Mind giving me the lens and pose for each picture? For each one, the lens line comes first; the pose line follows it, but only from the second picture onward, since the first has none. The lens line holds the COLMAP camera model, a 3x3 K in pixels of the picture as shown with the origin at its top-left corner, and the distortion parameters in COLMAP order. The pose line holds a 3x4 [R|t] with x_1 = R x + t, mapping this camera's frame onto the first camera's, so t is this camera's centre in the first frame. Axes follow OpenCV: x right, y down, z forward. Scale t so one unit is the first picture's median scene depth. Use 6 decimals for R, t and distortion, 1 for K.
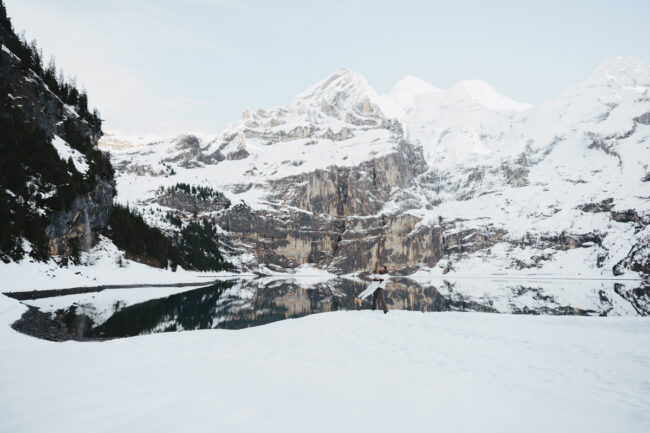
lens RADIAL K [[438.8, 0, 325.1], [0, 438.8, 215.6], [0, 0, 1]] dist [-0.006478, 0.007181]
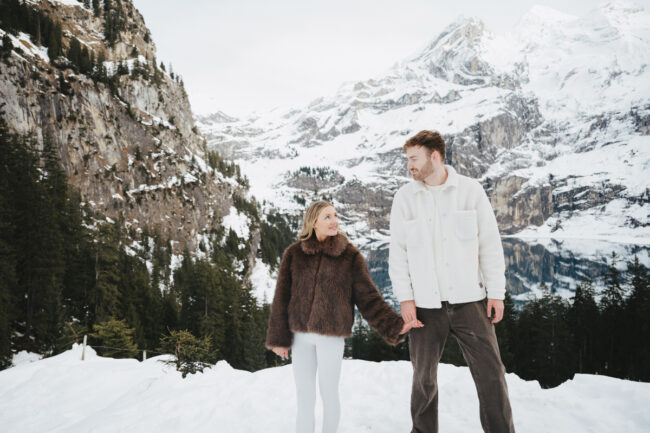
lens RADIAL K [[438.8, 0, 326.3], [0, 438.8, 213.8], [0, 0, 1]] dist [-0.006478, 0.007181]
pose [[0.959224, -0.026586, -0.281393, 0.055223], [0.061541, 0.991326, 0.116124, -0.063306], [0.275865, -0.128706, 0.952540, -0.122128]]
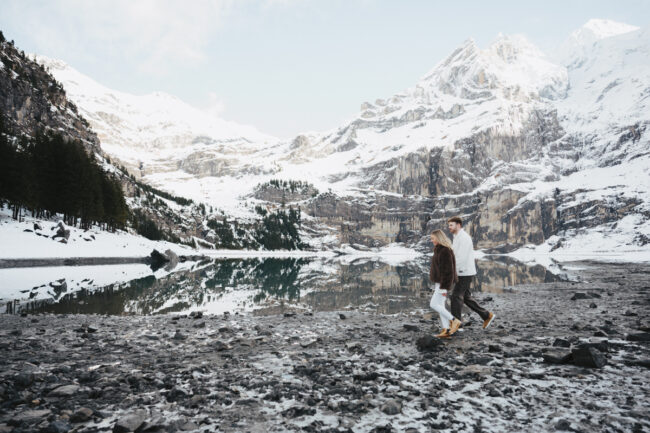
lens RADIAL K [[438.8, 0, 321.7], [0, 438.8, 216.2], [0, 0, 1]] dist [-0.006478, 0.007181]
pose [[0.889719, -0.044277, -0.454356, 0.267065], [0.064895, 0.997445, 0.029877, 0.000263], [0.451872, -0.056068, 0.890319, -0.031311]]
